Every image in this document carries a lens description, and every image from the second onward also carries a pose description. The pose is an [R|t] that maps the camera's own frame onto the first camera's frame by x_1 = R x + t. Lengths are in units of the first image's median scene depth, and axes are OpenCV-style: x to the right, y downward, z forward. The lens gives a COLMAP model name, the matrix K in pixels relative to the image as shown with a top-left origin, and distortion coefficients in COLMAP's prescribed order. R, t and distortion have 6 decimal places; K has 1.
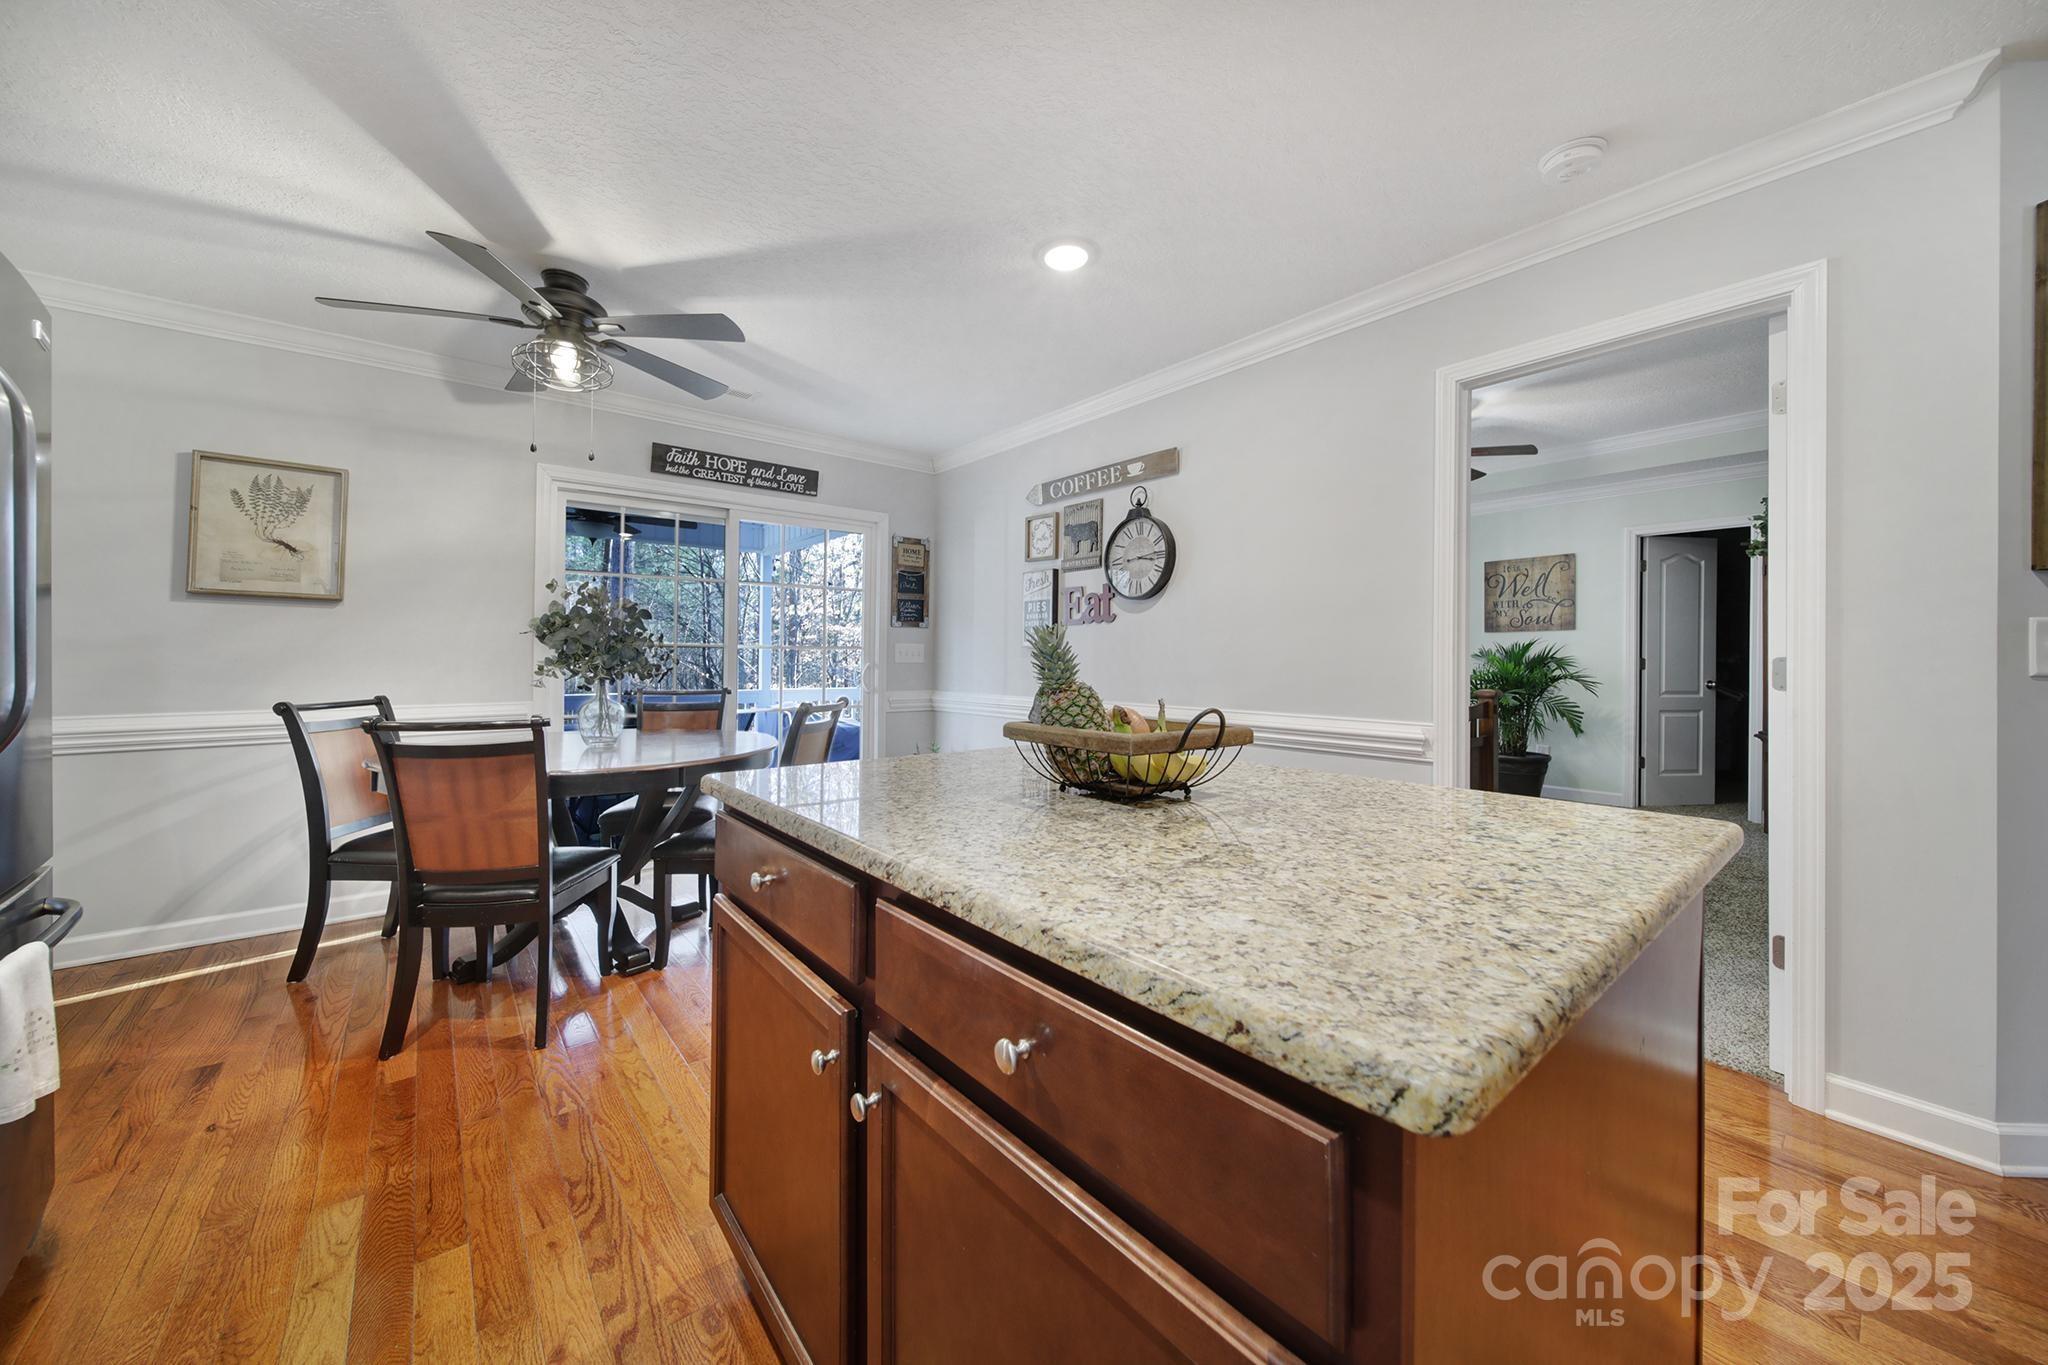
lens RADIAL K [[725.9, 0, 995.1], [0, 725.9, 658.6], [0, 0, 1]] dist [0.000347, 0.000042]
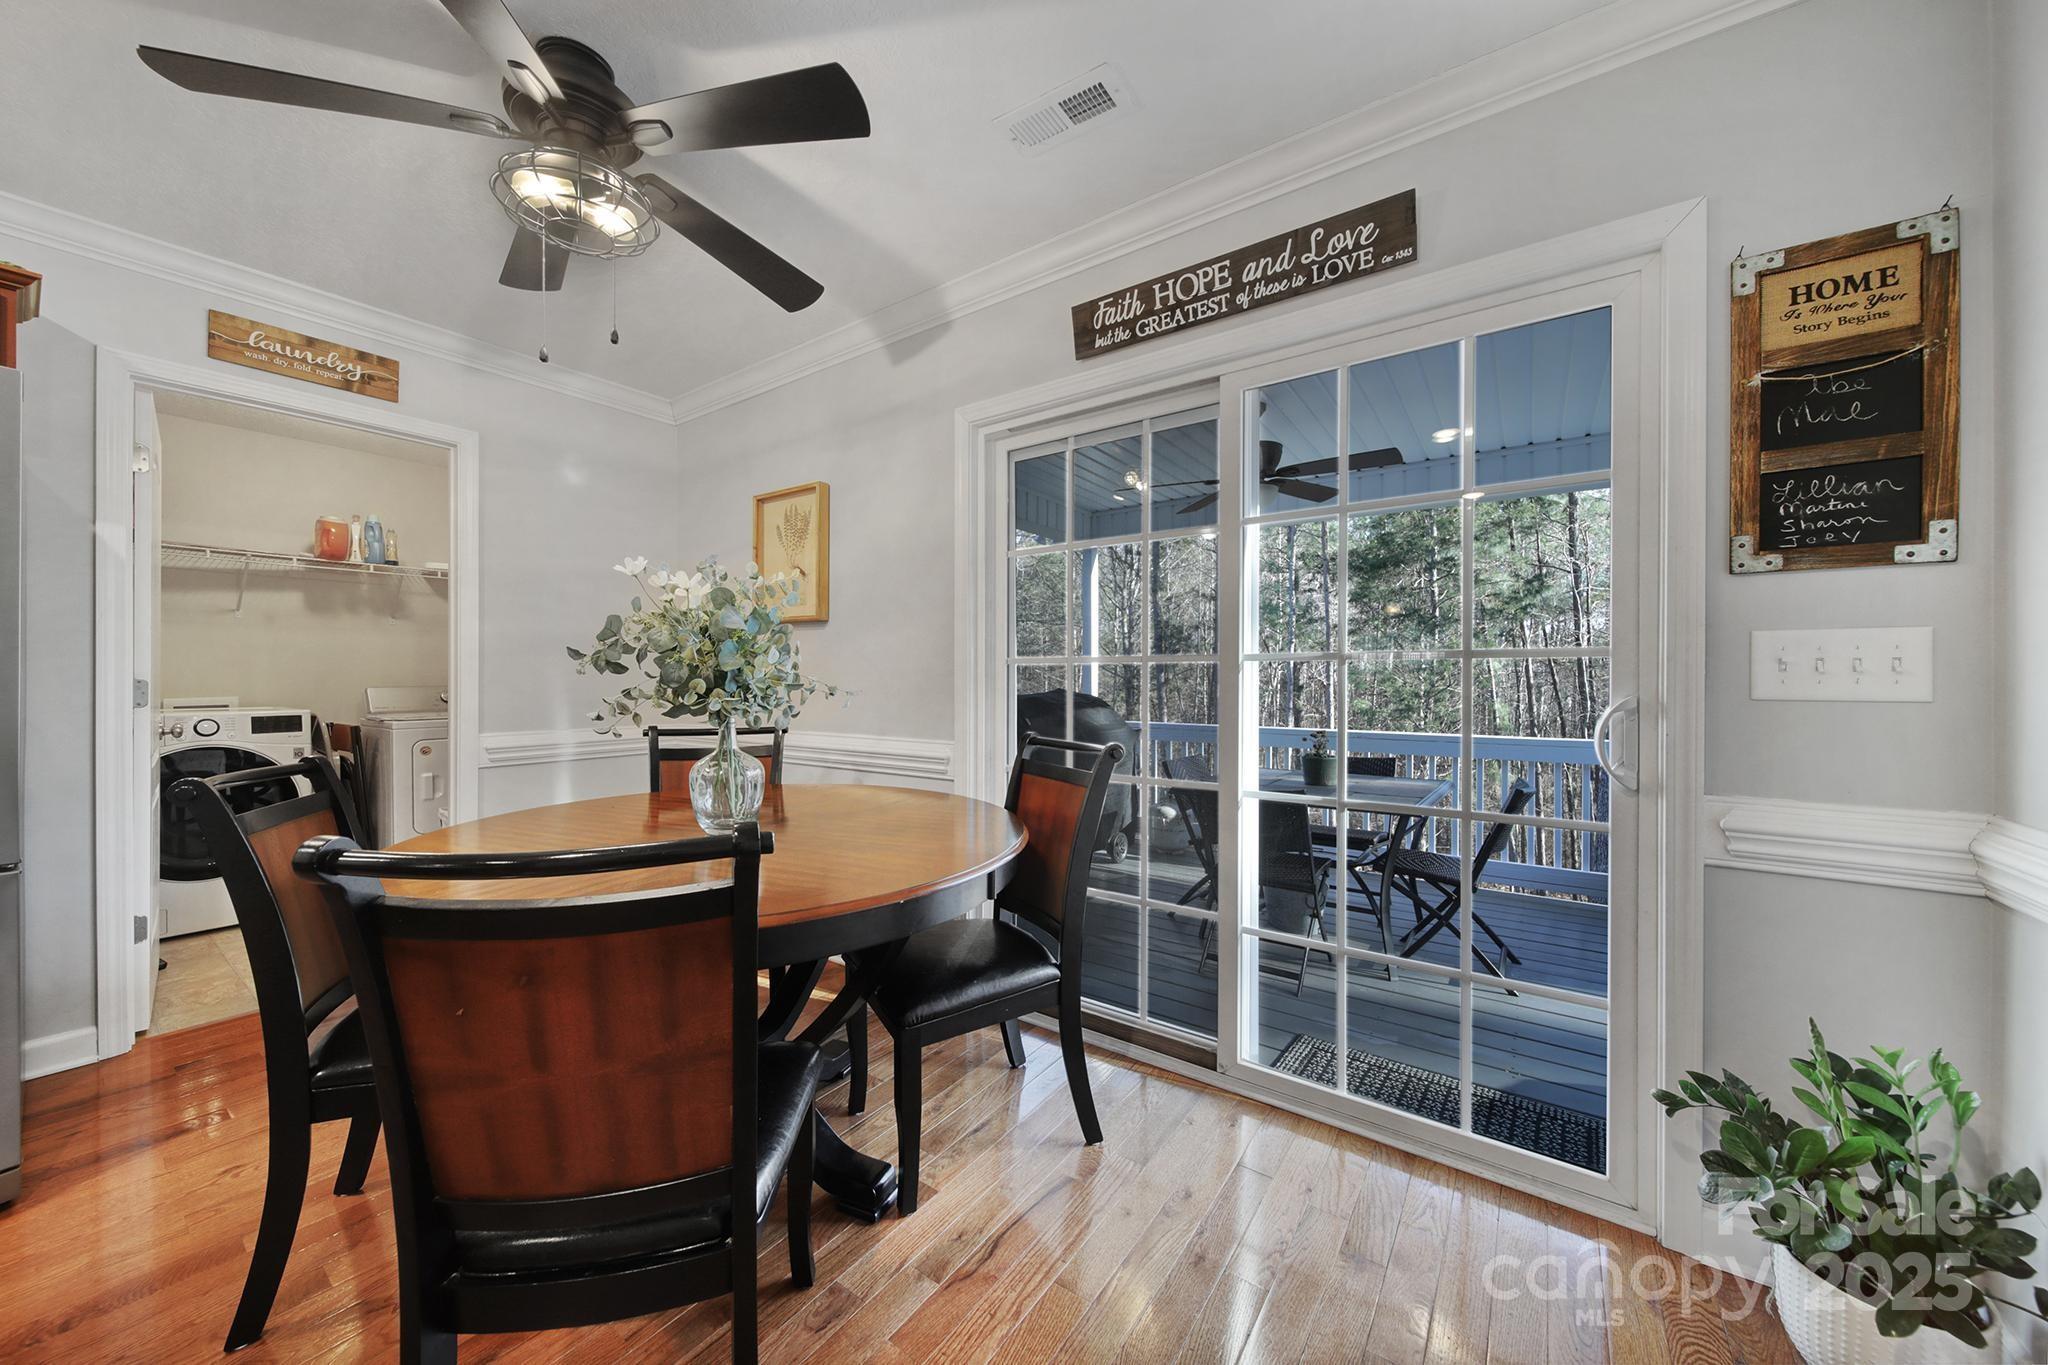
lens RADIAL K [[720.9, 0, 1025.4], [0, 720.9, 679.6], [0, 0, 1]] dist [-0.011999, -0.000030]
pose [[0.275026, -0.005335, -0.961422, 0.062893], [-0.006004, 0.999956, -0.007266, 0.002012], [0.961418, 0.007771, 0.274981, 0.761032]]
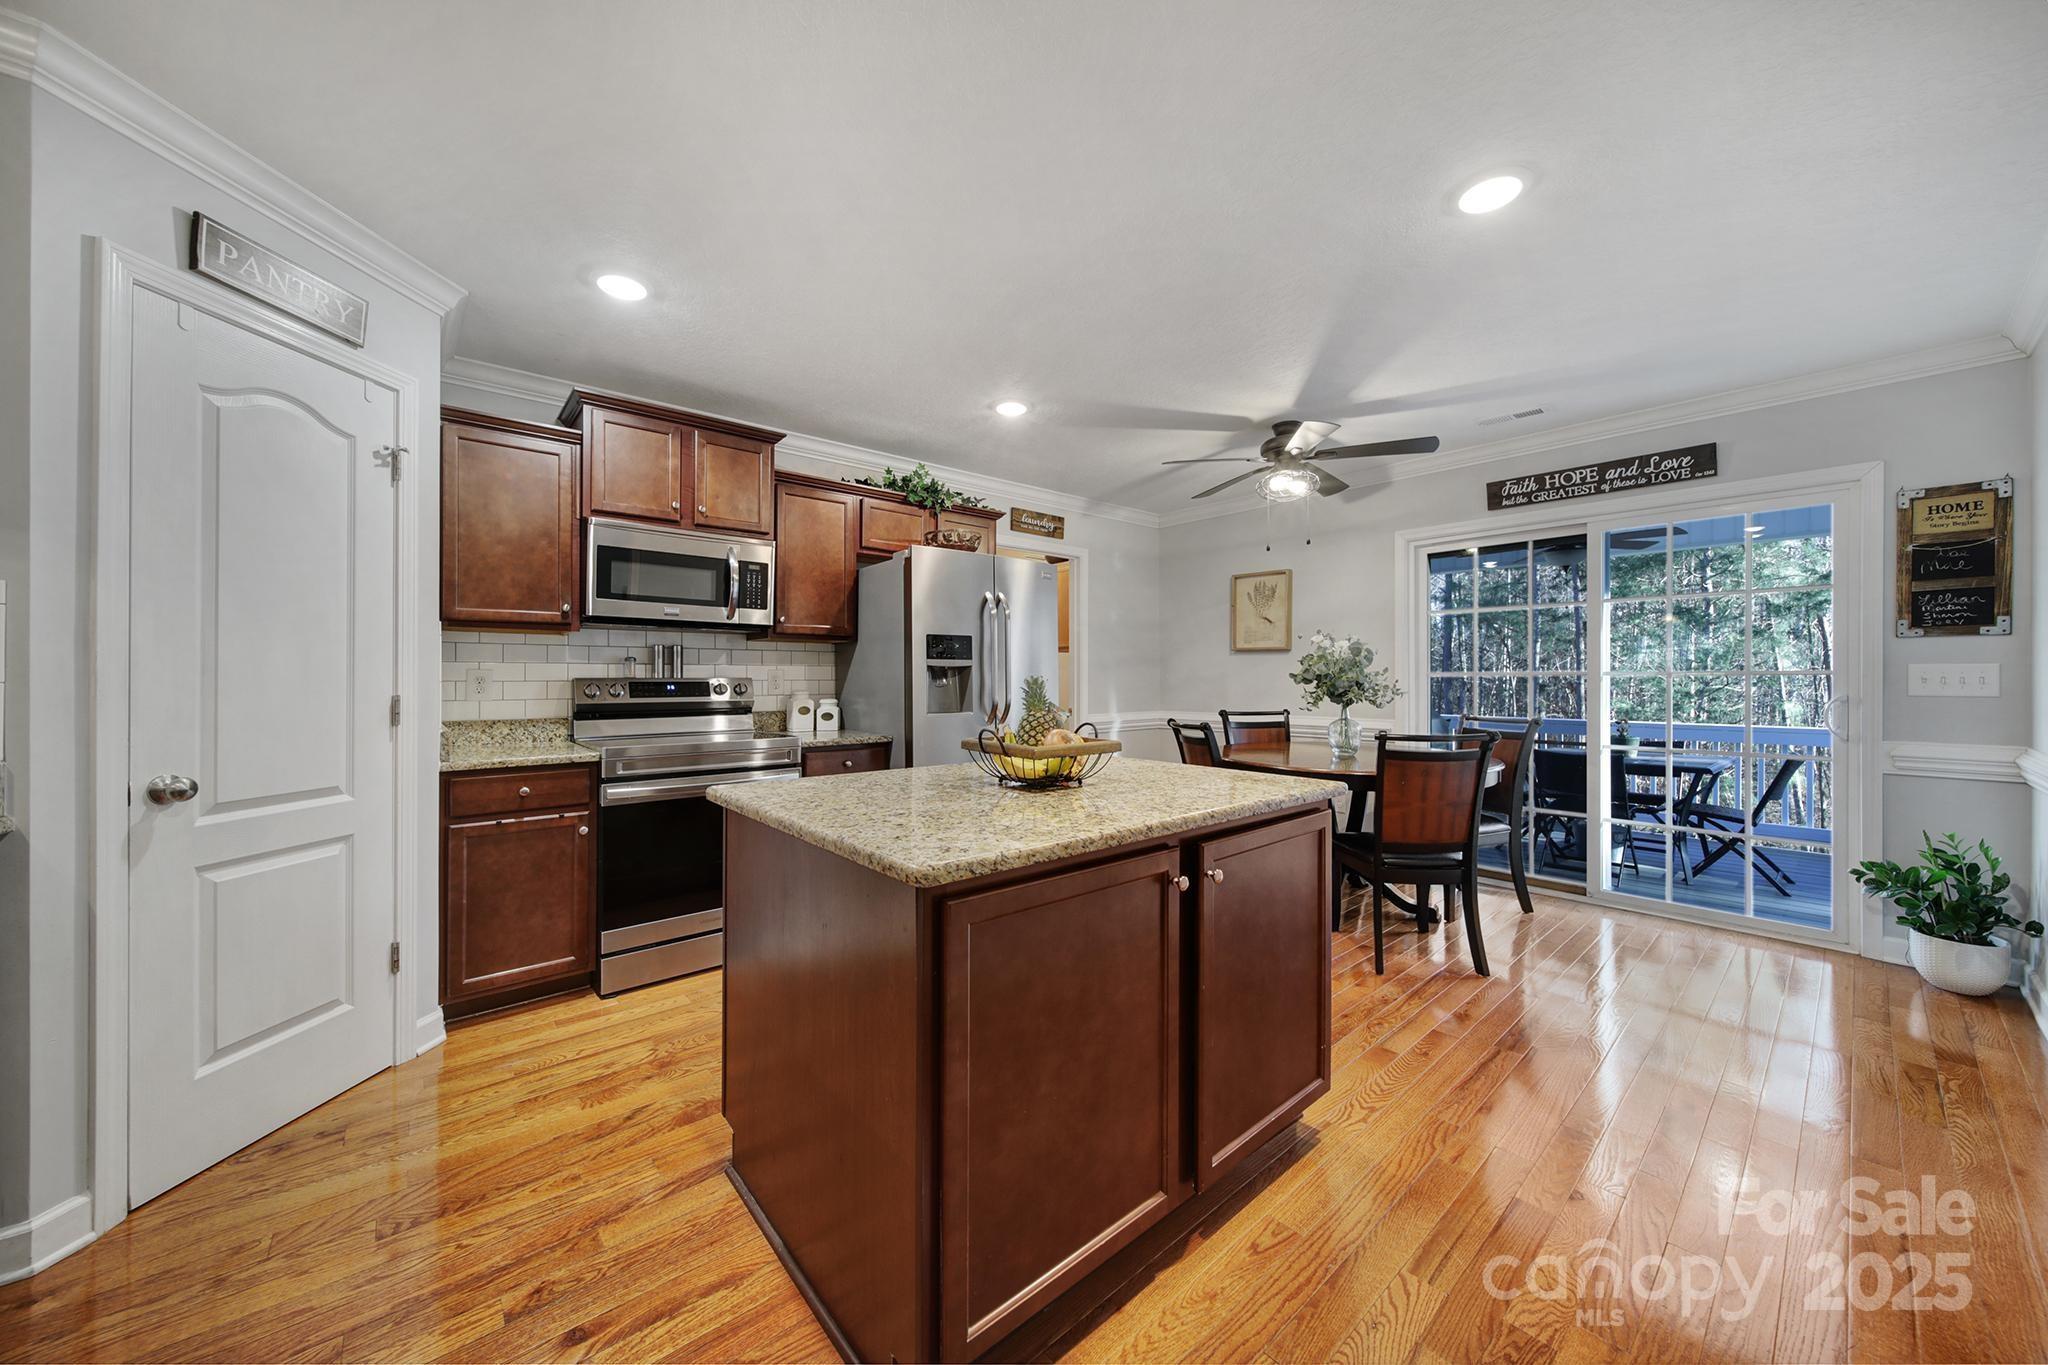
lens RADIAL K [[716.9, 0, 1010.7], [0, 716.9, 679.6], [0, 0, 1]] dist [-0.009159, -0.000239]
pose [[0.025007, -0.004123, -0.999679, 0.520866], [-0.002880, 0.999987, -0.004196, -0.003964], [0.999683, 0.002984, 0.024995, 0.261696]]
